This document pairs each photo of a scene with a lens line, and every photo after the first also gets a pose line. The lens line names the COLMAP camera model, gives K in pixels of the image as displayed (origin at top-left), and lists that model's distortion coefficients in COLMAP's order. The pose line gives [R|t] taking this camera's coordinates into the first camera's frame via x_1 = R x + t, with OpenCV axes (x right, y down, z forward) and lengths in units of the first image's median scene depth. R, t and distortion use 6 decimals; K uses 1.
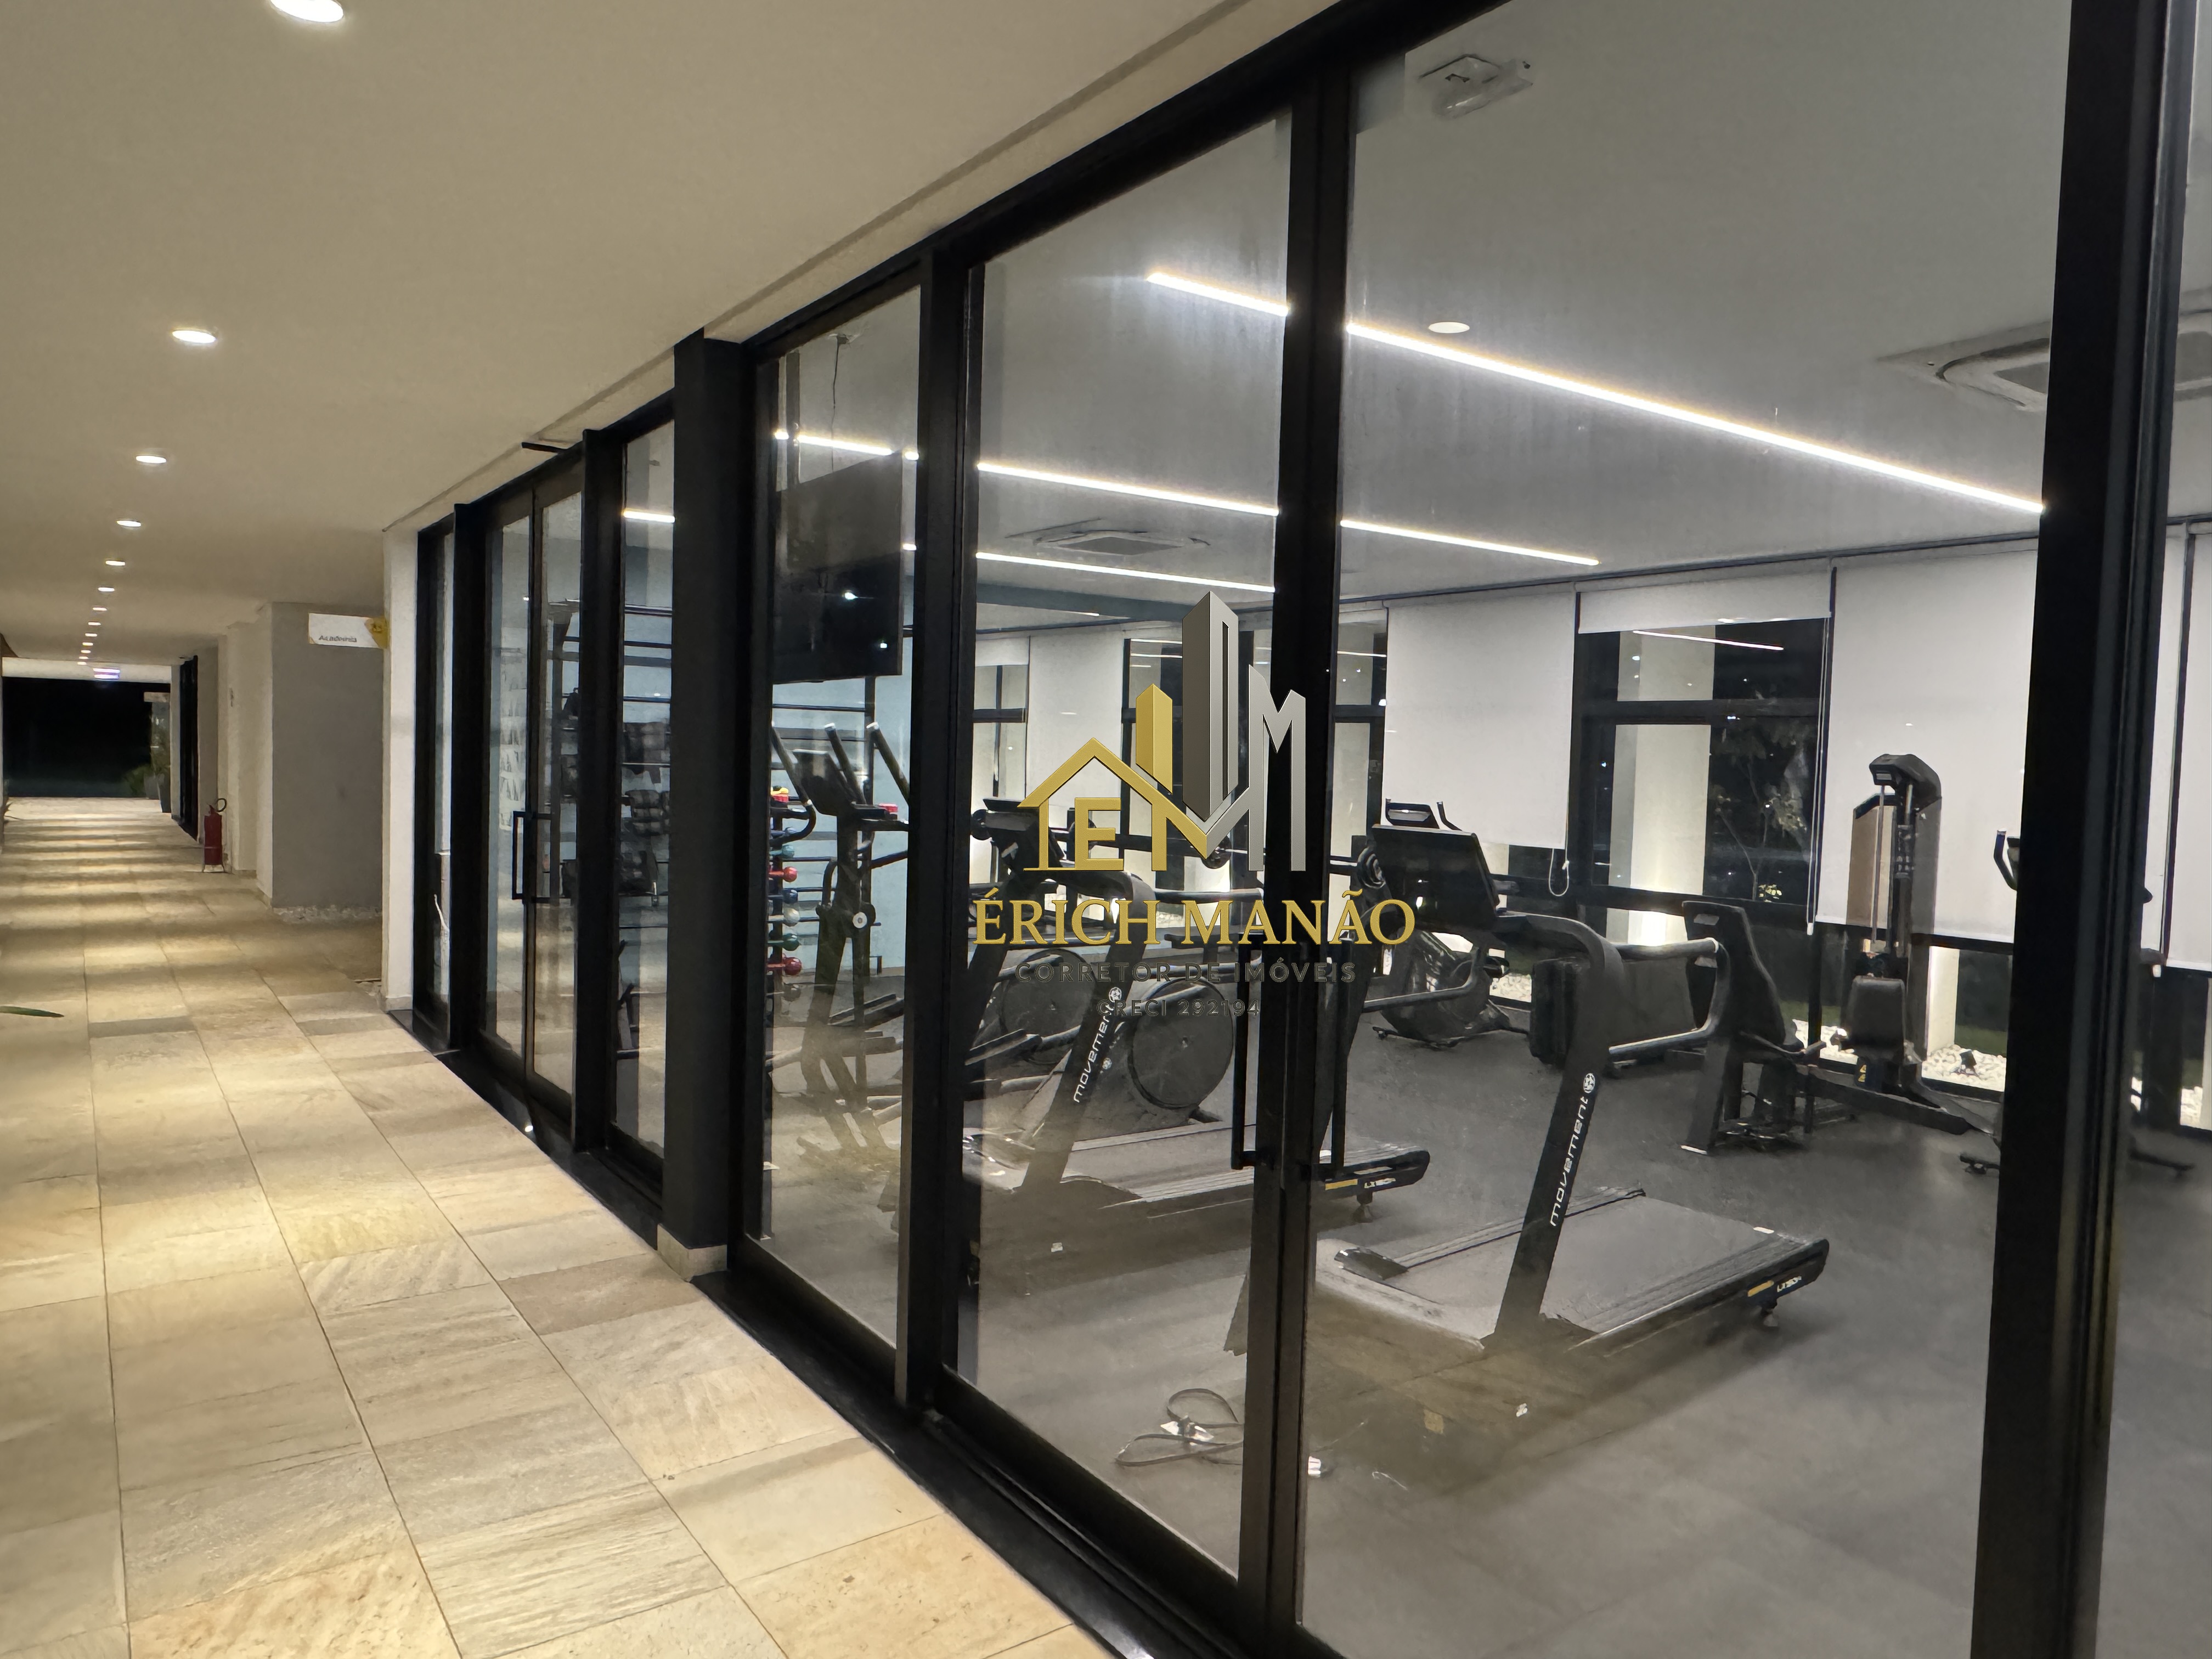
lens RADIAL K [[1507.1, 0, 1110.4], [0, 1507.1, 831.0], [0, 0, 1]] dist [0.006133, -0.004368]
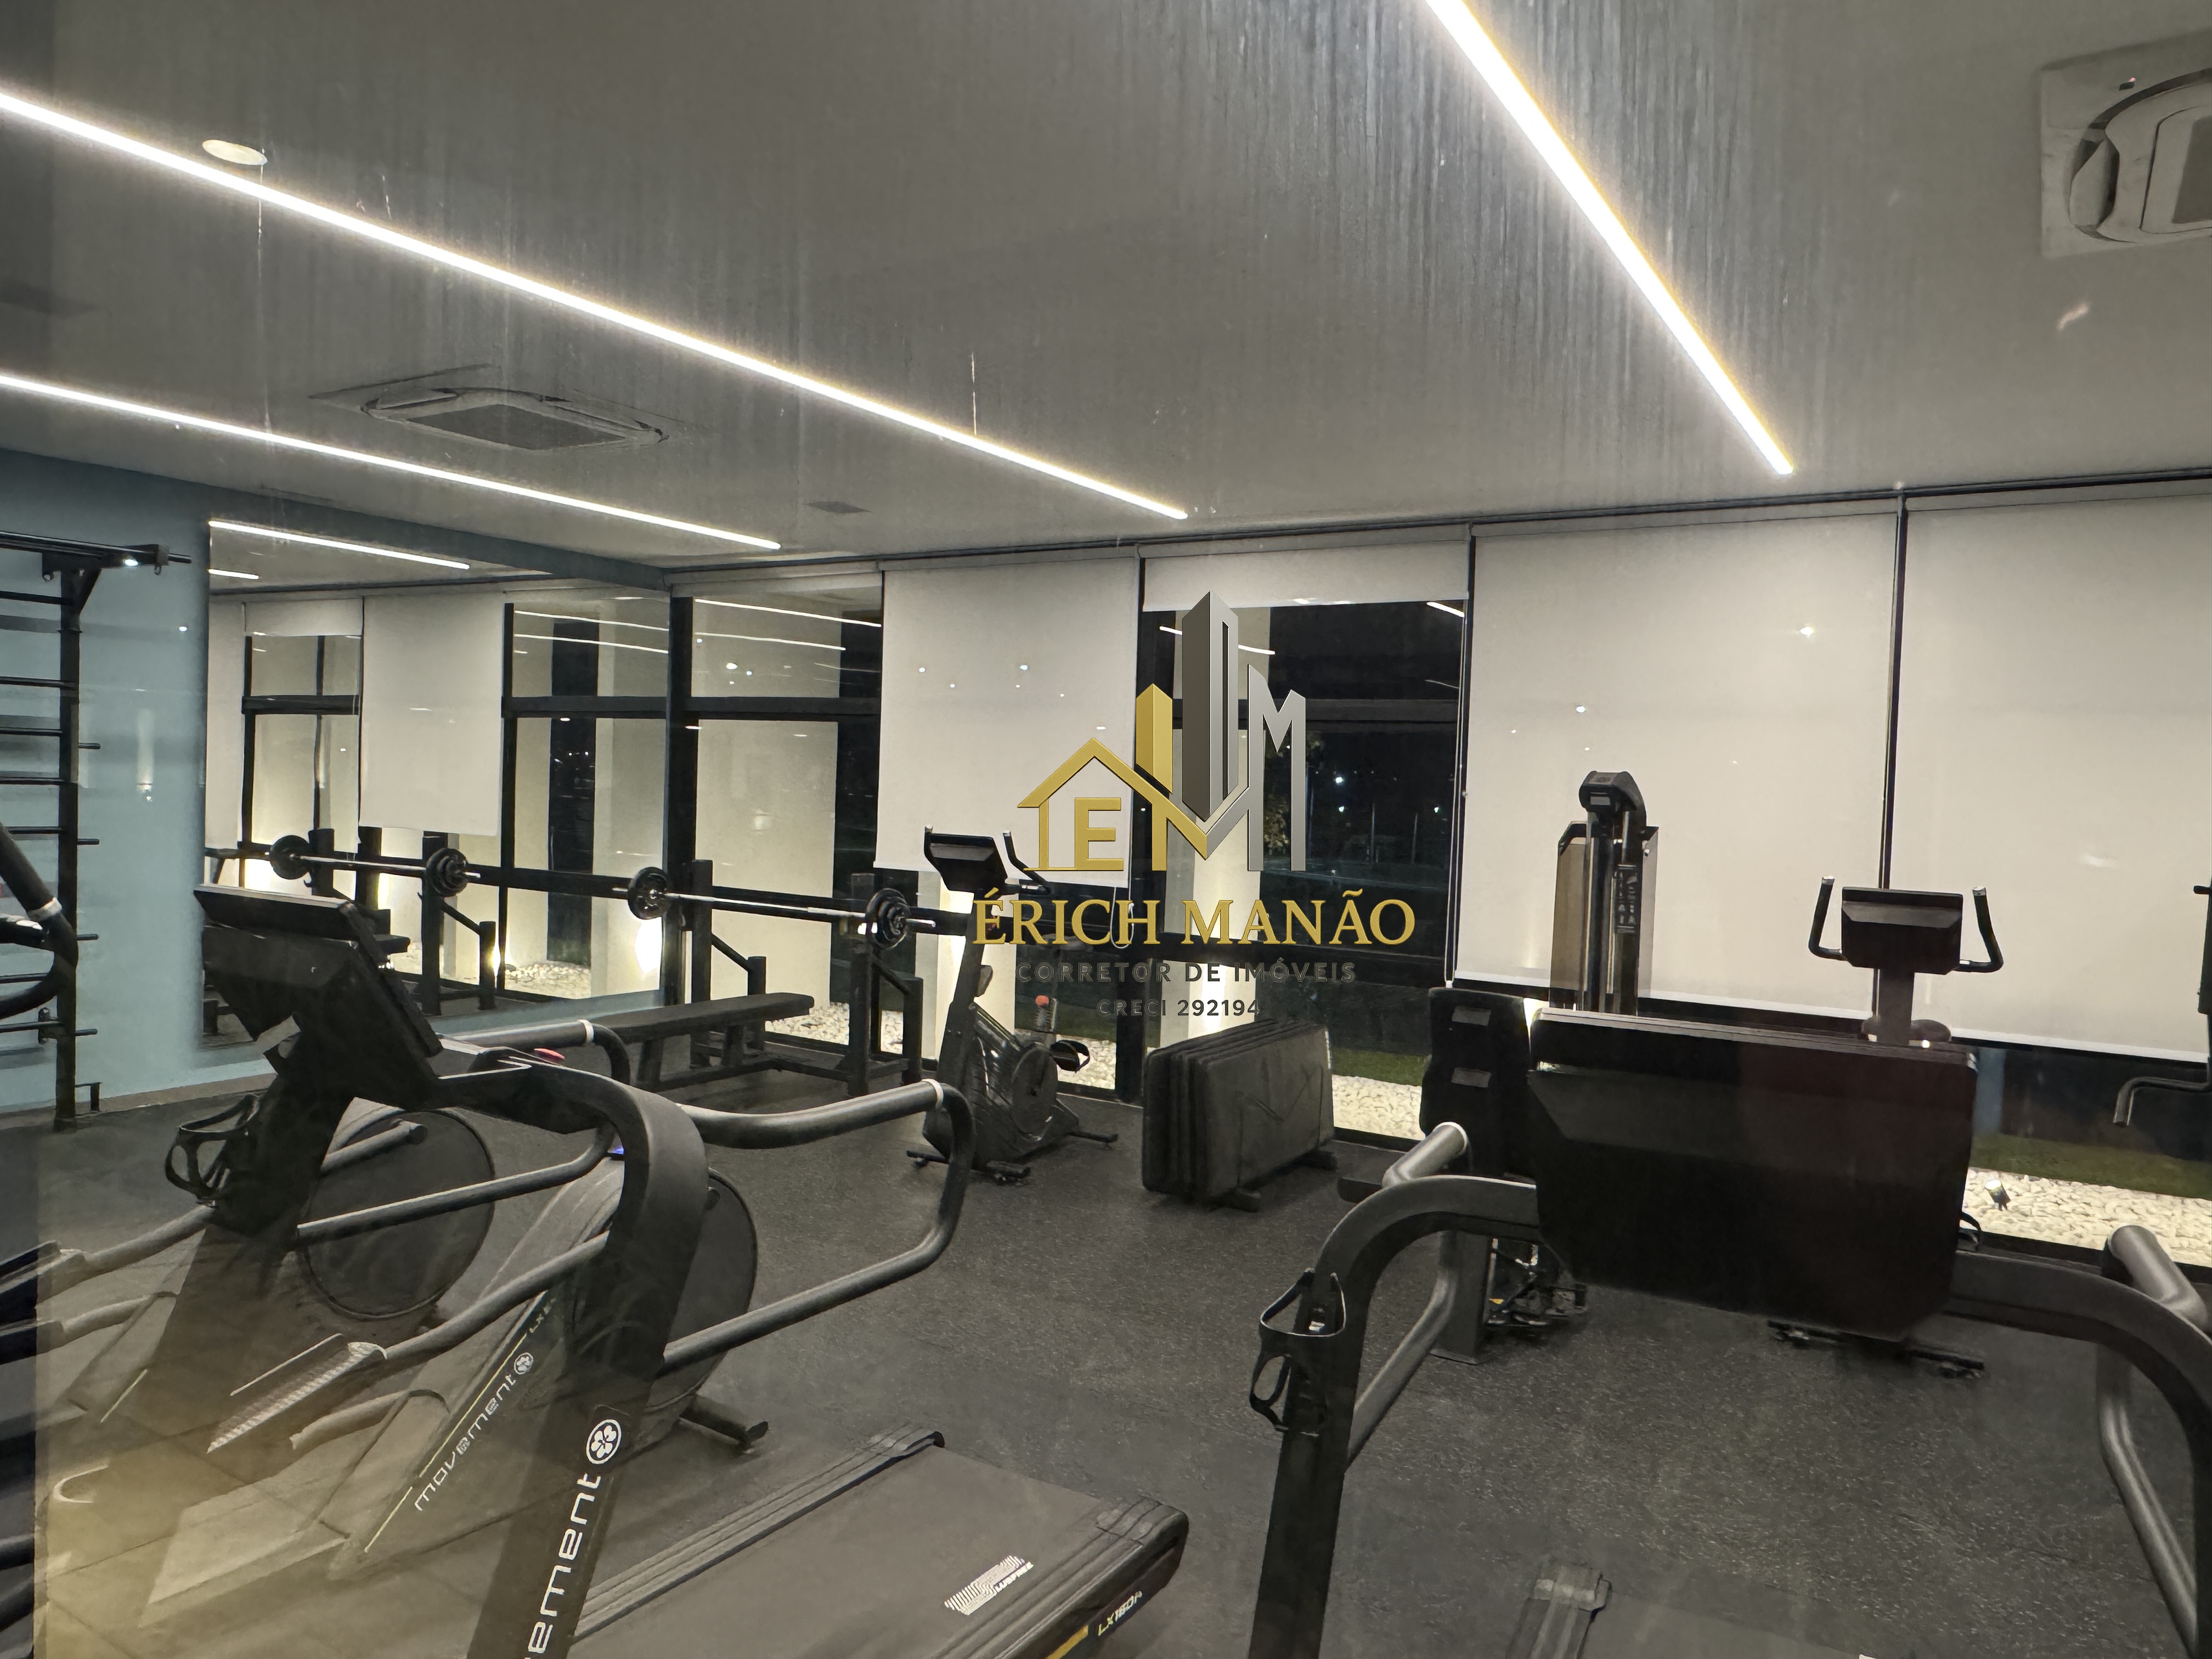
lens RADIAL K [[1507.1, 0, 1099.8], [0, 1507.1, 822.7], [0, 0, 1]] dist [0.006133, -0.004368]
pose [[0.922725, -0.006848, 0.385398, -0.011671], [0.010544, 0.999916, -0.007478, -0.016434], [-0.385315, 0.010964, 0.922720, 0.296500]]
